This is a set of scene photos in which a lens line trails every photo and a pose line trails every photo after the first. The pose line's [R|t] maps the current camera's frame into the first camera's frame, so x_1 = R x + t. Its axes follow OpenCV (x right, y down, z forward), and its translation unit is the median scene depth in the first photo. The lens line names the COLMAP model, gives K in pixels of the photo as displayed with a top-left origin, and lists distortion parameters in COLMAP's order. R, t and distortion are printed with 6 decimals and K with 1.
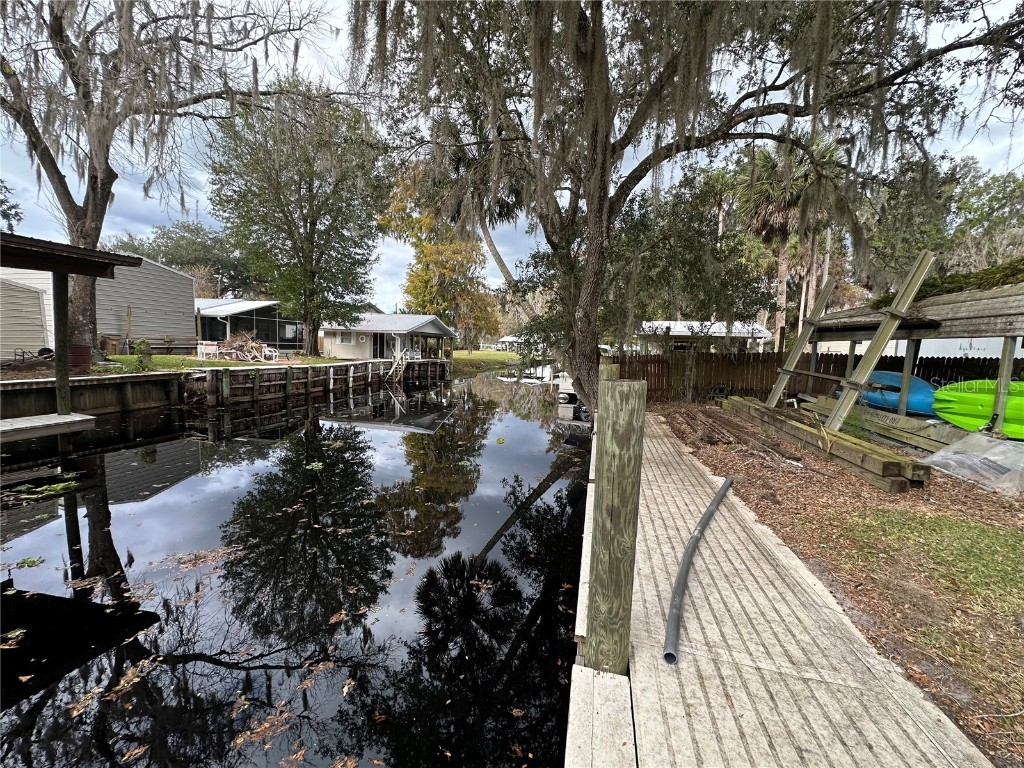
lens RADIAL K [[409.3, 0, 512.0], [0, 409.3, 384.0], [0, 0, 1]] dist [-0.004242, 0.000928]
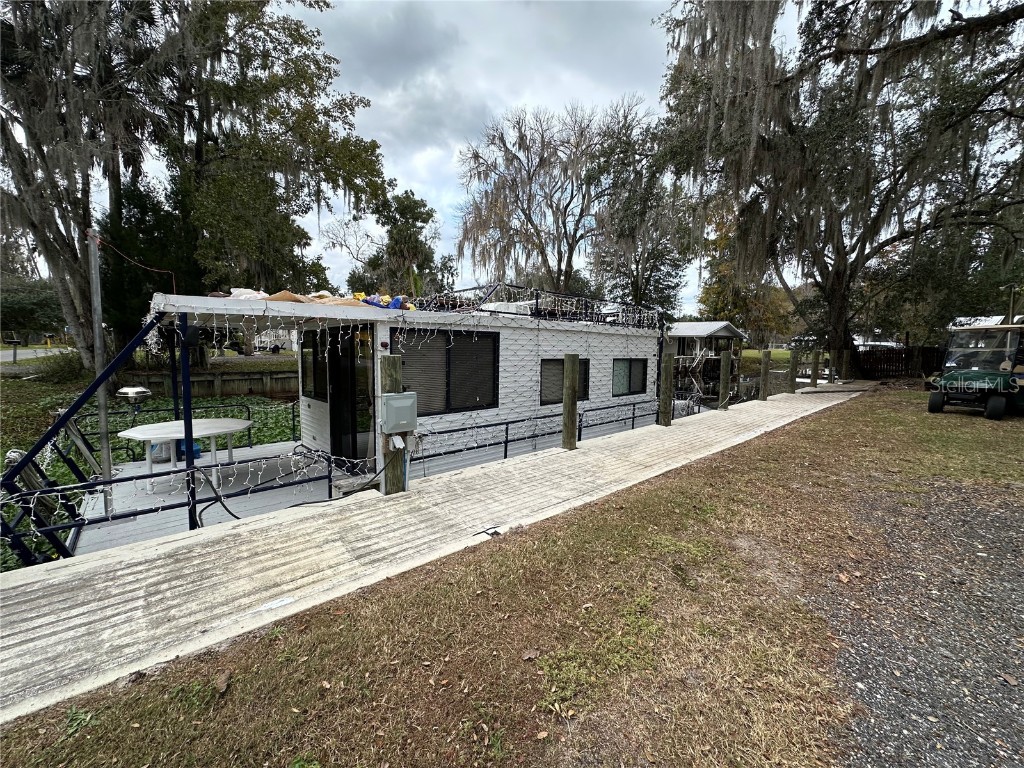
lens RADIAL K [[409.3, 0, 512.0], [0, 409.3, 384.0], [0, 0, 1]] dist [-0.004242, 0.000928]
pose [[0.803594, 0.039596, -0.593860, 0.037028], [-0.040853, 0.999101, 0.011335, 0.043727], [0.593774, 0.015153, 0.804489, -0.475249]]
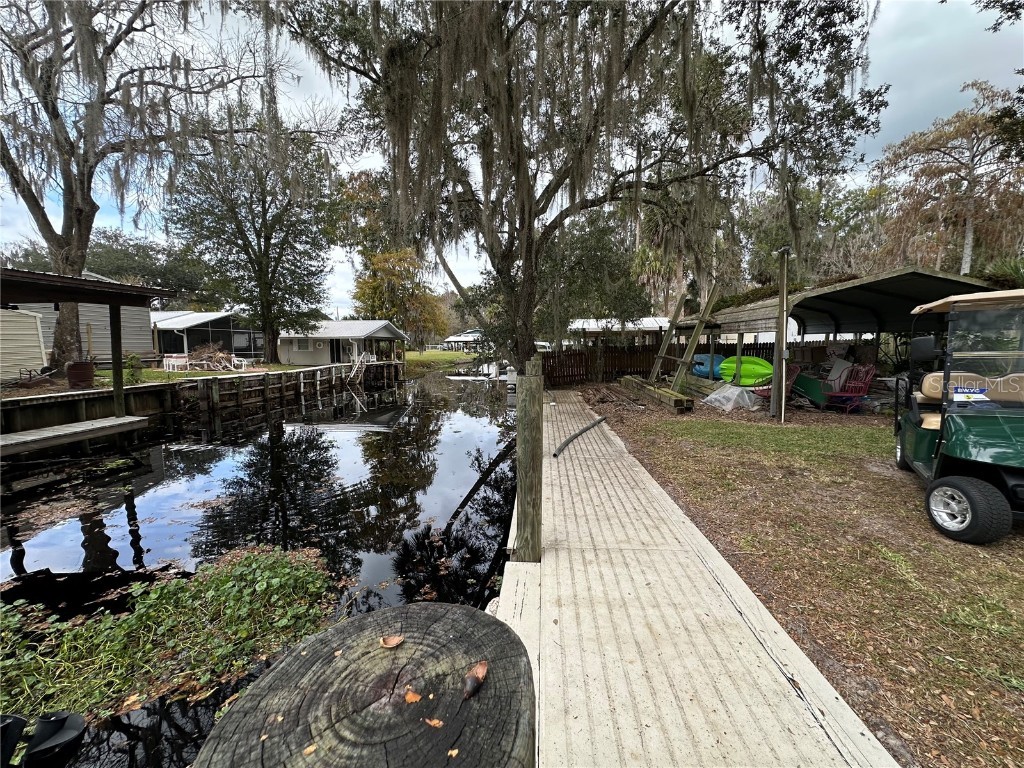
lens RADIAL K [[409.3, 0, 512.0], [0, 409.3, 384.0], [0, 0, 1]] dist [-0.004242, 0.000928]
pose [[0.989859, -0.054243, 0.131292, -0.018319], [0.053555, 0.998526, 0.008764, 0.008062], [-0.131573, -0.001644, 0.991305, -0.125669]]
